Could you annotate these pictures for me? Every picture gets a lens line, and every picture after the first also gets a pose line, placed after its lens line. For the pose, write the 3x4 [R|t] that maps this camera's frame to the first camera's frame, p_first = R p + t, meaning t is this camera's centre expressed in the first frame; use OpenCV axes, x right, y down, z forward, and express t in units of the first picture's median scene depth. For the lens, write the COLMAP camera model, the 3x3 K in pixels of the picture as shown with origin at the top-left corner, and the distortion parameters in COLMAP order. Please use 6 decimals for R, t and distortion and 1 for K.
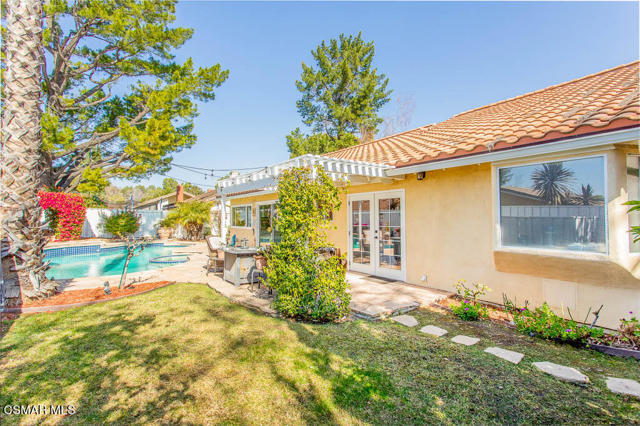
lens RADIAL K [[297.7, 0, 317.4], [0, 297.7, 209.3], [0, 0, 1]] dist [0.004785, 0.000459]
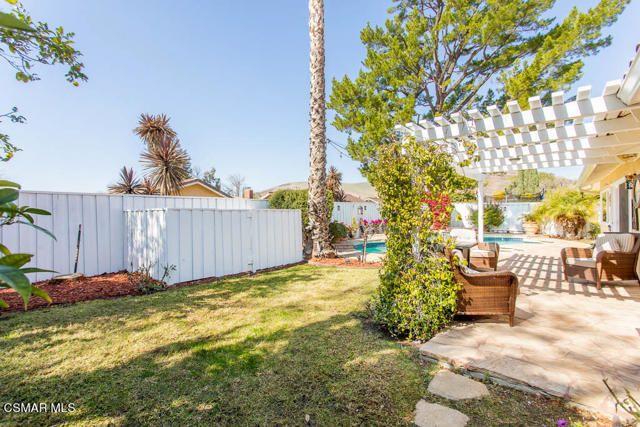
lens RADIAL K [[297.7, 0, 317.4], [0, 297.7, 209.8], [0, 0, 1]] dist [0.004785, 0.000459]
pose [[0.272959, -0.013317, -0.961934, 0.189915], [0.030426, 0.999523, -0.005204, 0.012180], [0.961545, -0.027847, 0.273234, 0.155970]]
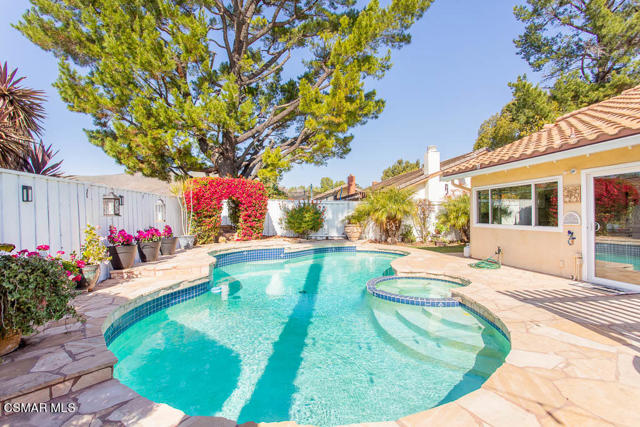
lens RADIAL K [[306.7, 0, 320.0], [0, 306.7, 213.5], [0, 0, 1]] dist [0.004071, 0.000974]
pose [[0.885979, -0.001982, -0.463721, -0.259931], [0.014238, 0.999636, 0.022931, 0.017422], [0.463507, -0.026919, 0.885684, 0.325840]]
